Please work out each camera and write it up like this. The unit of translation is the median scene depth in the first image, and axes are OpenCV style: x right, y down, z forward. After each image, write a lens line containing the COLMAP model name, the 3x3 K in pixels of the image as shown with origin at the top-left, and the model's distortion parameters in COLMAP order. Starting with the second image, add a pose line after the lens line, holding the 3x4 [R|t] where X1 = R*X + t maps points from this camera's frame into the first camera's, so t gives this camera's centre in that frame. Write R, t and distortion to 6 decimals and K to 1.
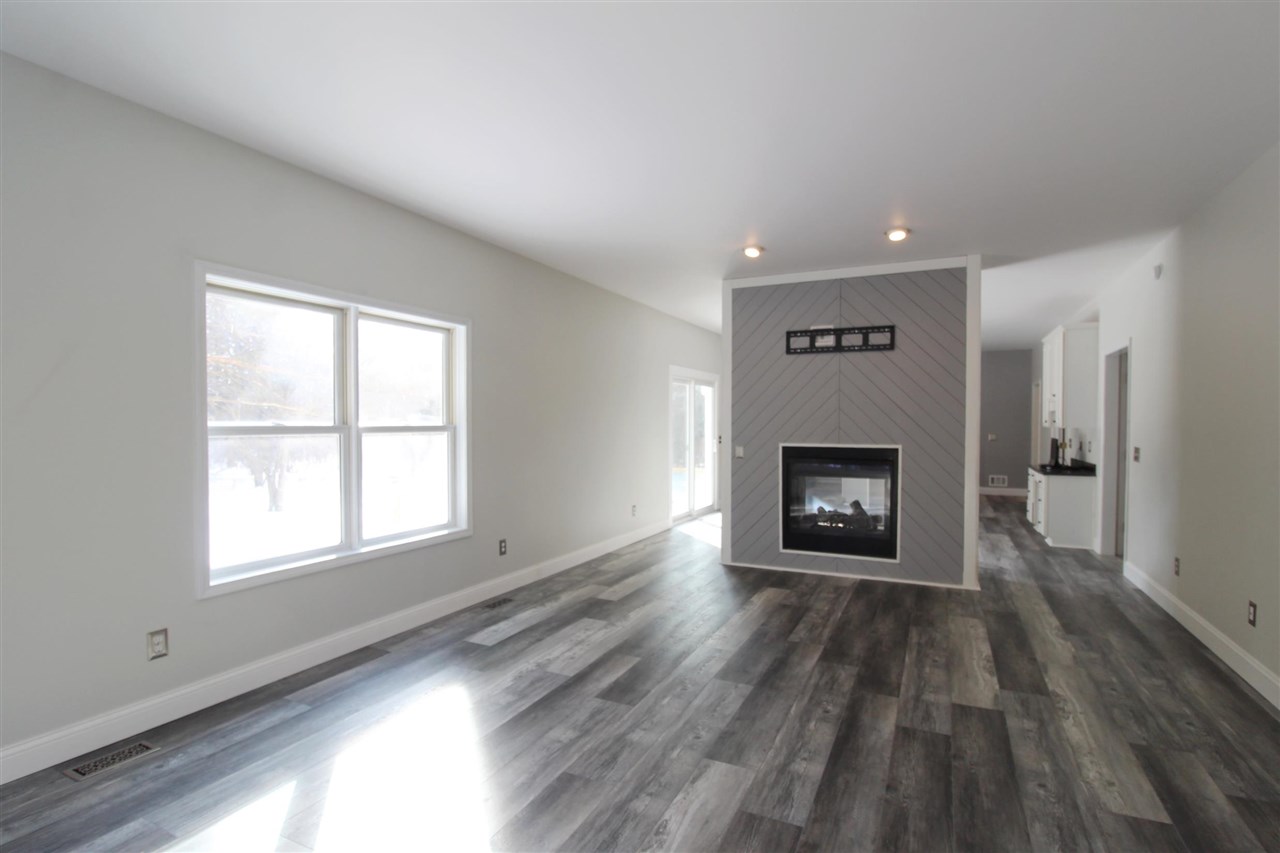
lens RADIAL K [[607.2, 0, 640.0], [0, 607.2, 426.5], [0, 0, 1]] dist [-0.000705, -0.016656]
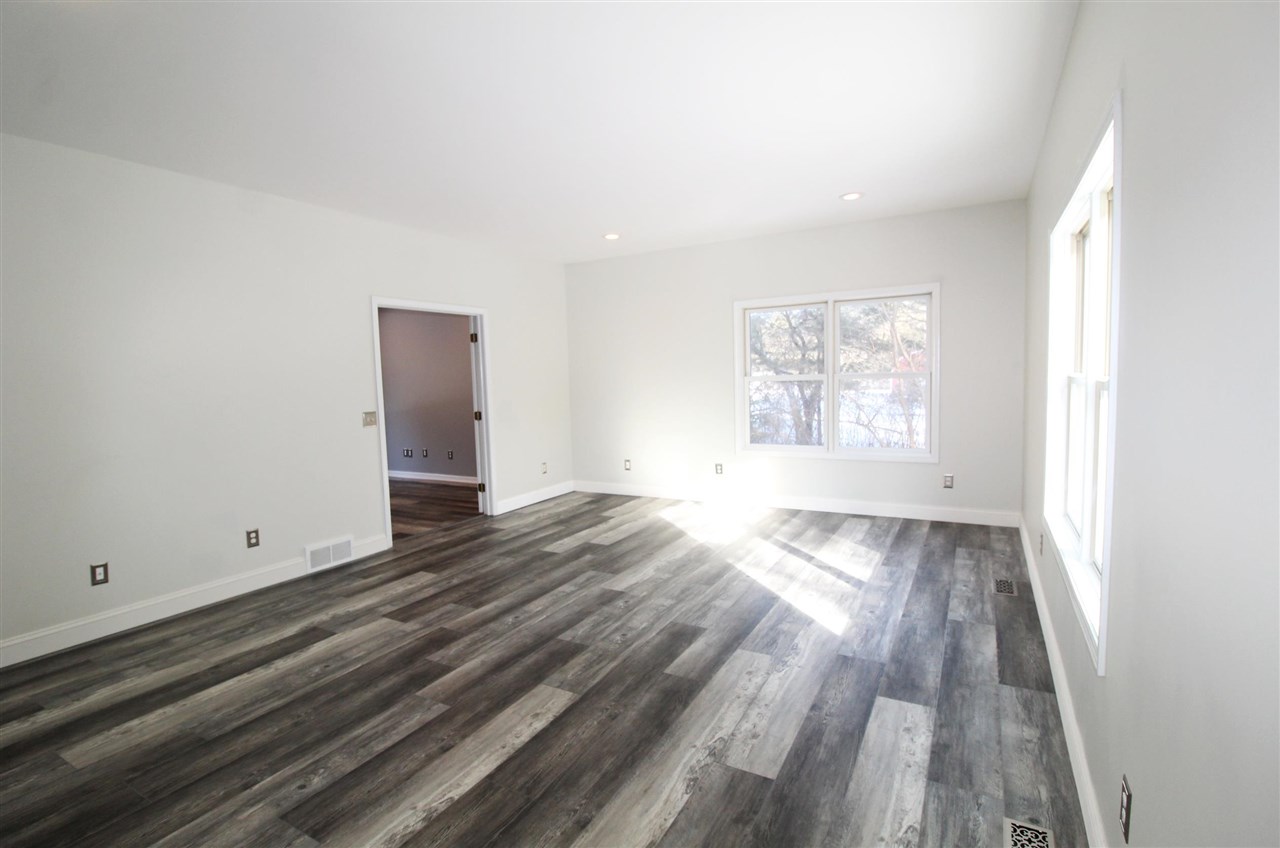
lens RADIAL K [[607.2, 0, 640.0], [0, 607.2, 424.0], [0, 0, 1]] dist [-0.000705, -0.016656]
pose [[-0.998383, 0.024046, 0.051514, -0.018562], [0.028620, 0.995533, 0.089973, -0.028618], [-0.049120, 0.091302, -0.994611, 2.062820]]
